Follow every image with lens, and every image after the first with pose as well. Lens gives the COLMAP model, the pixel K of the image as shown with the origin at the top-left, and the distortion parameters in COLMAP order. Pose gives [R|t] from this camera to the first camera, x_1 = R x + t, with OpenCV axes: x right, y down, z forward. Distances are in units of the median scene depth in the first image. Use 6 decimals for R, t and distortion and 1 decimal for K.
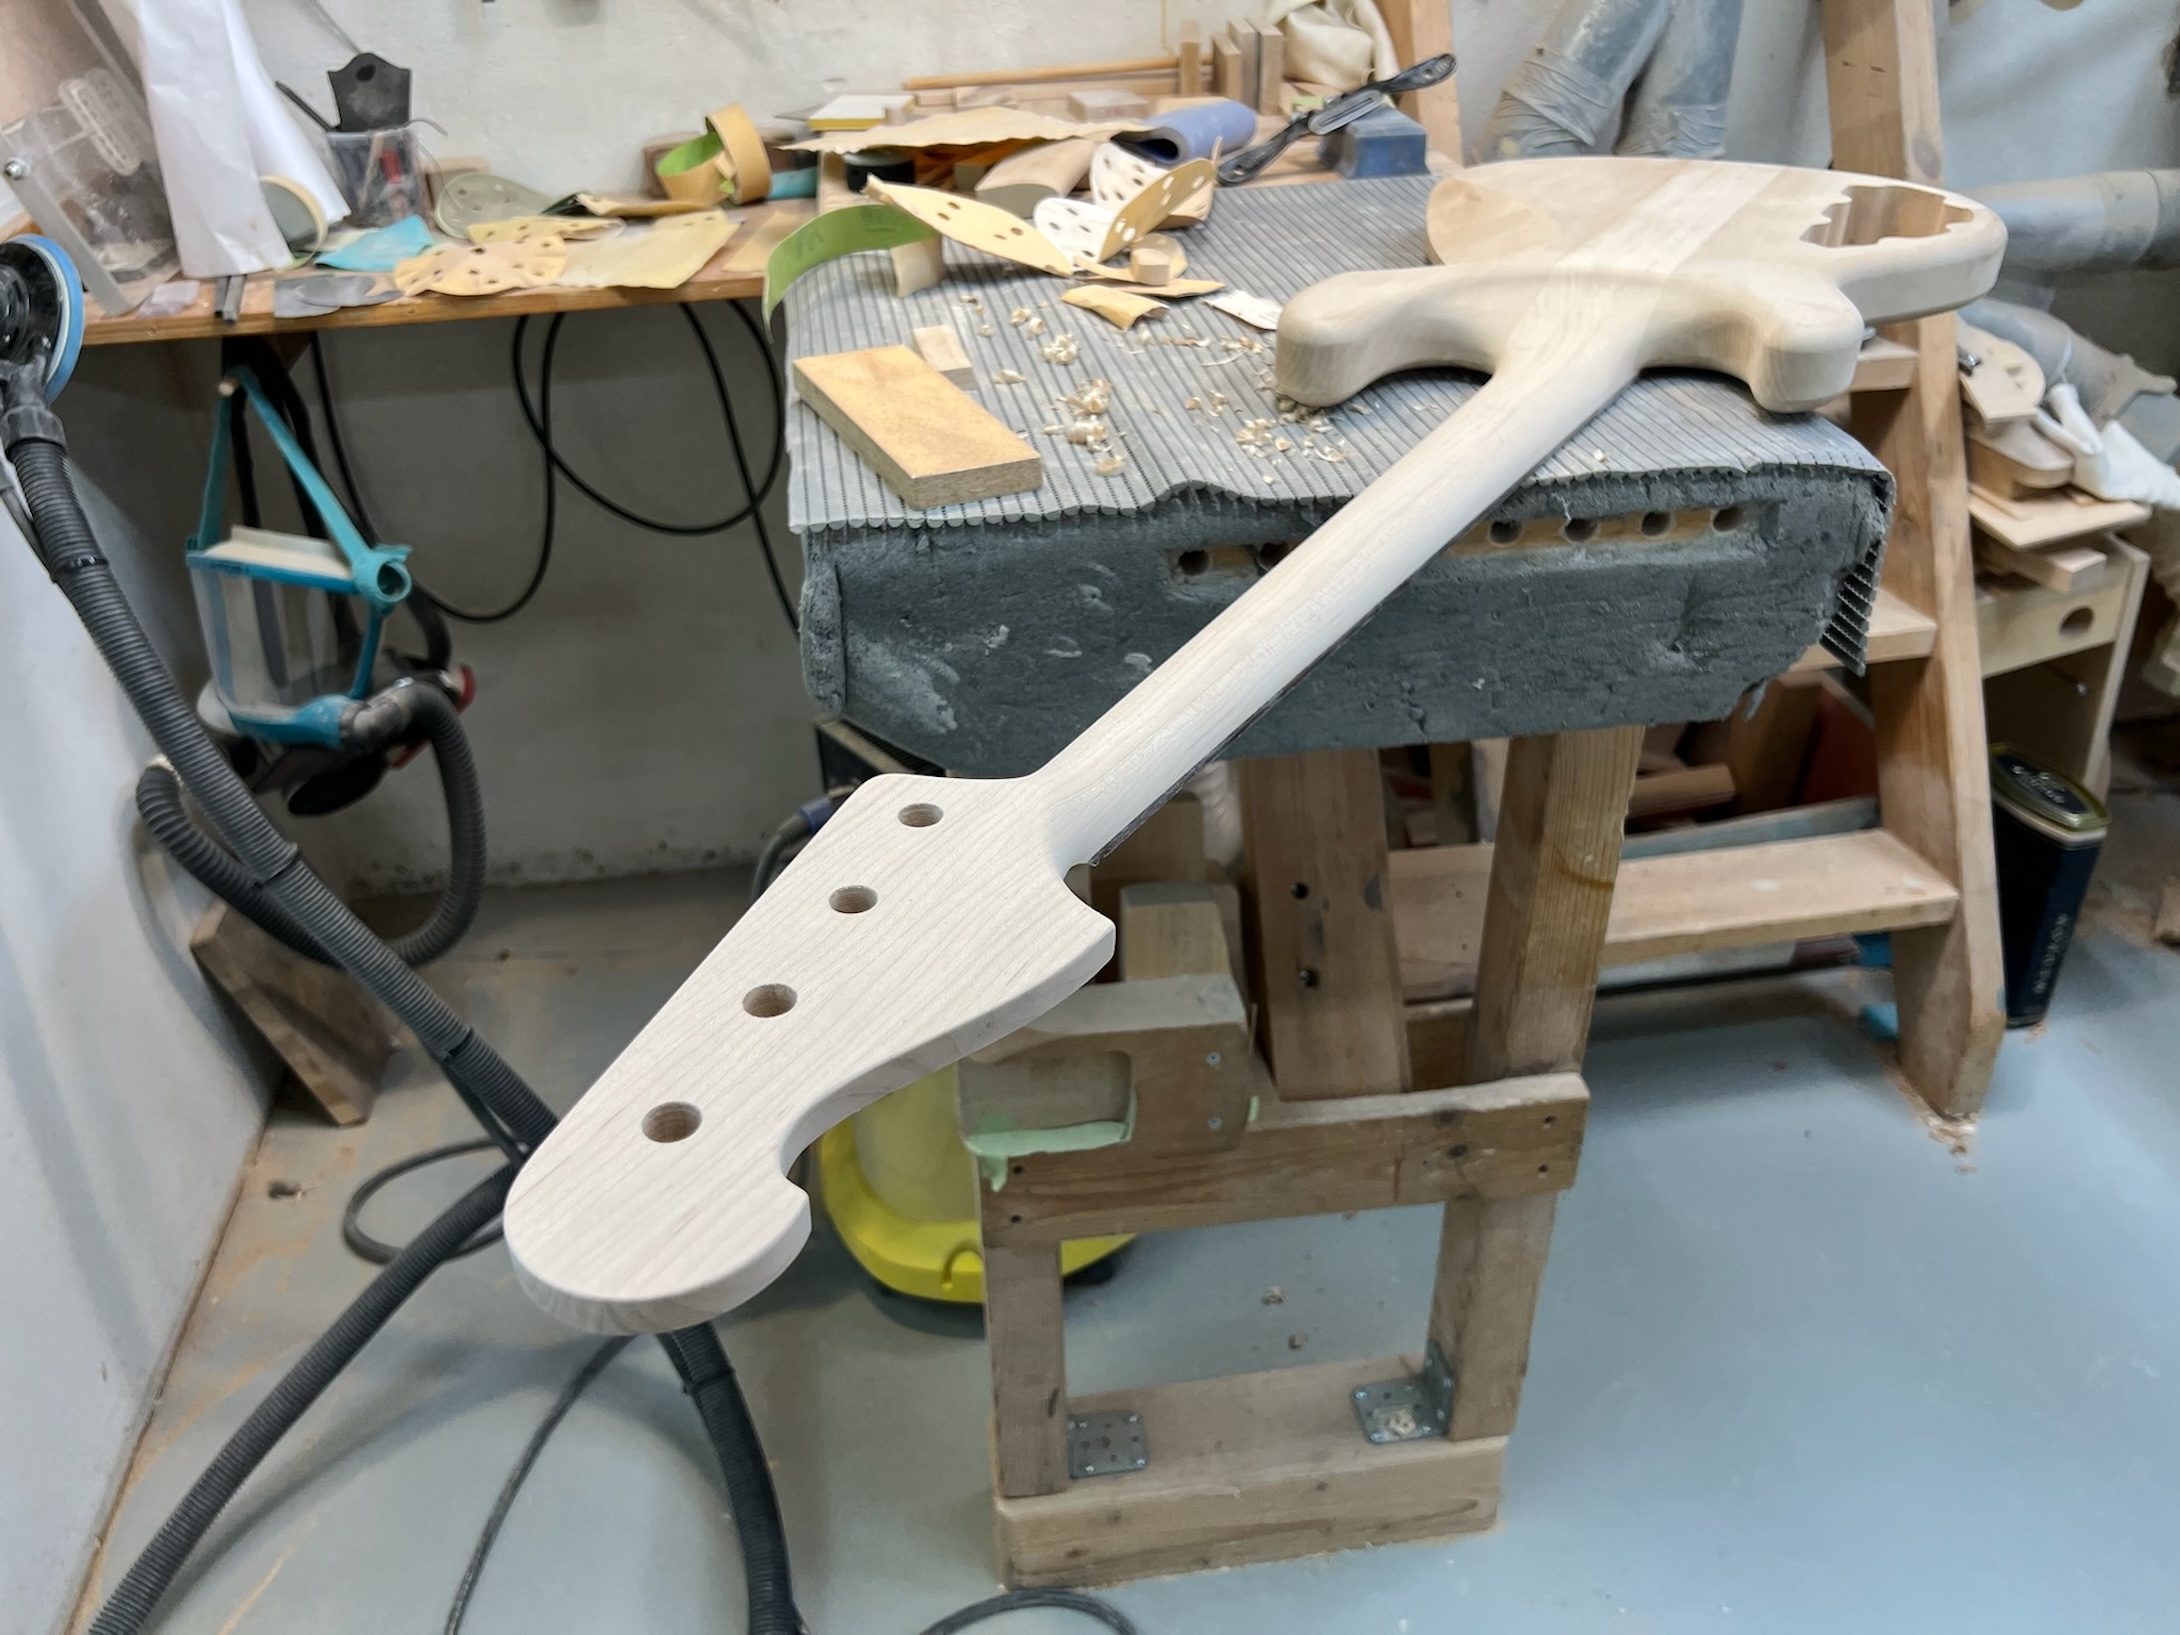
lens RADIAL K [[1634.1, 0, 1094.7], [0, 1634.1, 855.3], [0, 0, 1]] dist [0.006971, -0.035815]
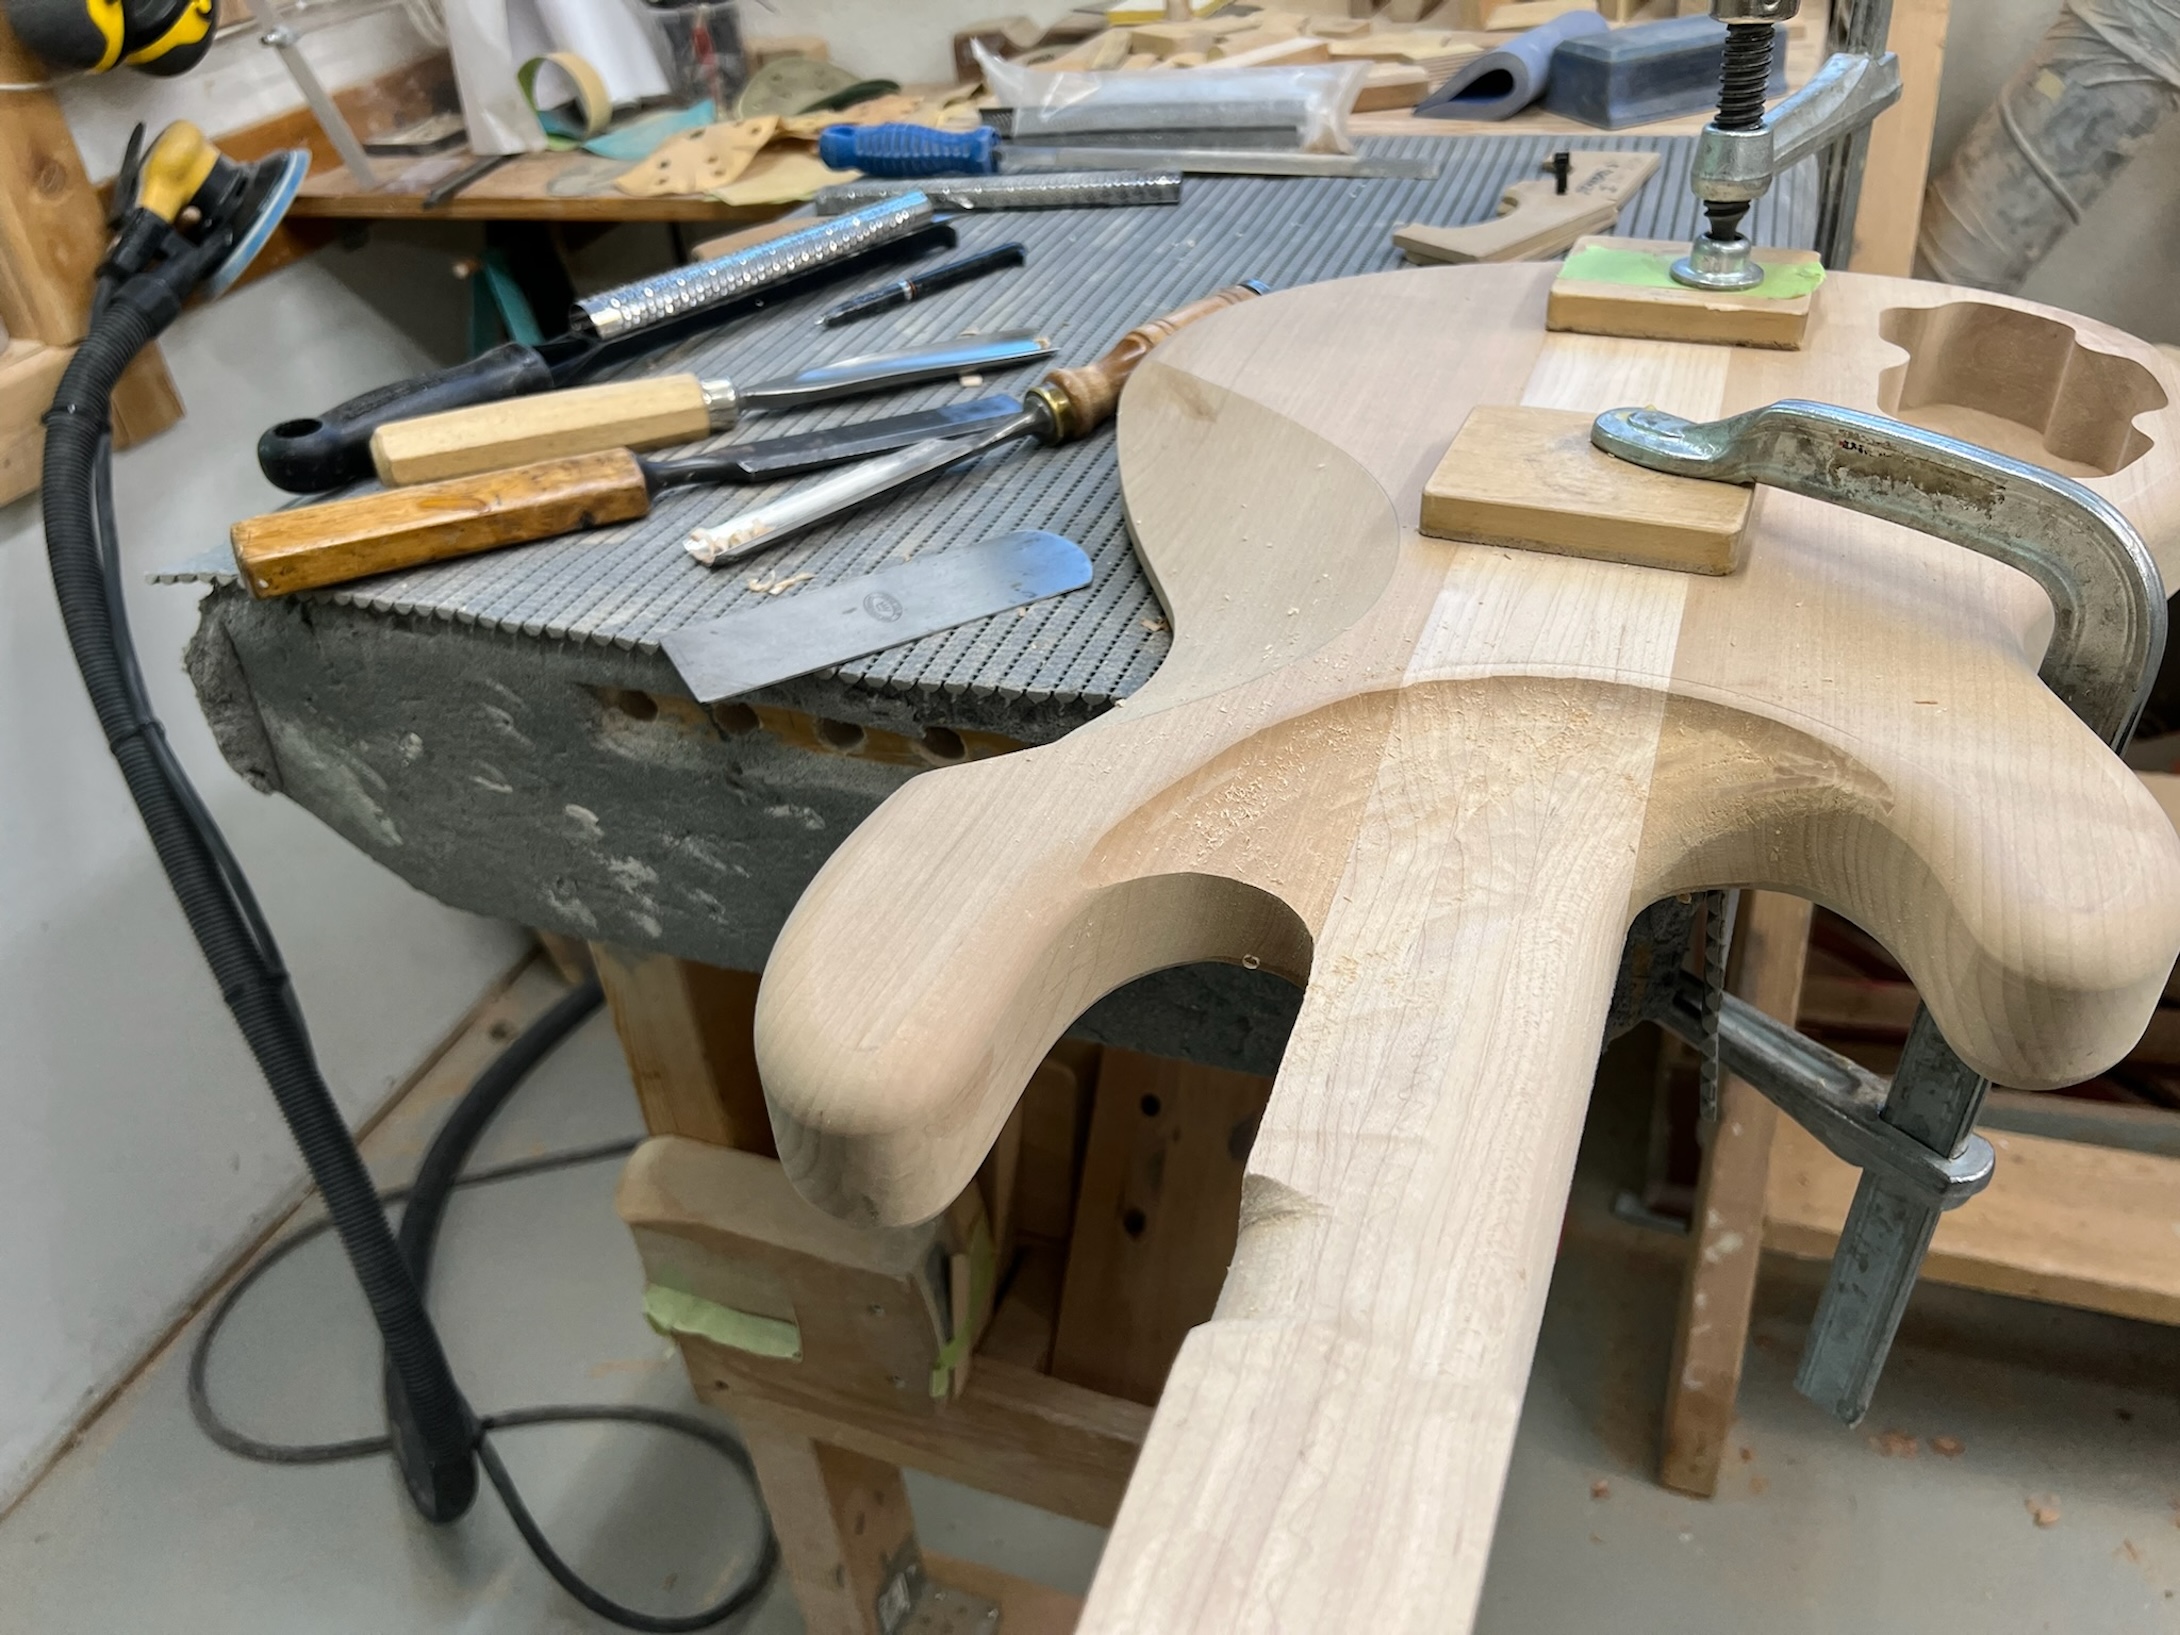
lens RADIAL K [[1634.1, 0, 1094.7], [0, 1634.1, 855.3], [0, 0, 1]] dist [0.006971, -0.035815]
pose [[0.876201, 0.244723, -0.415191, 0.386264], [-0.215429, 0.969507, 0.116817, -0.171104], [0.431118, -0.012911, 0.902203, 0.318998]]
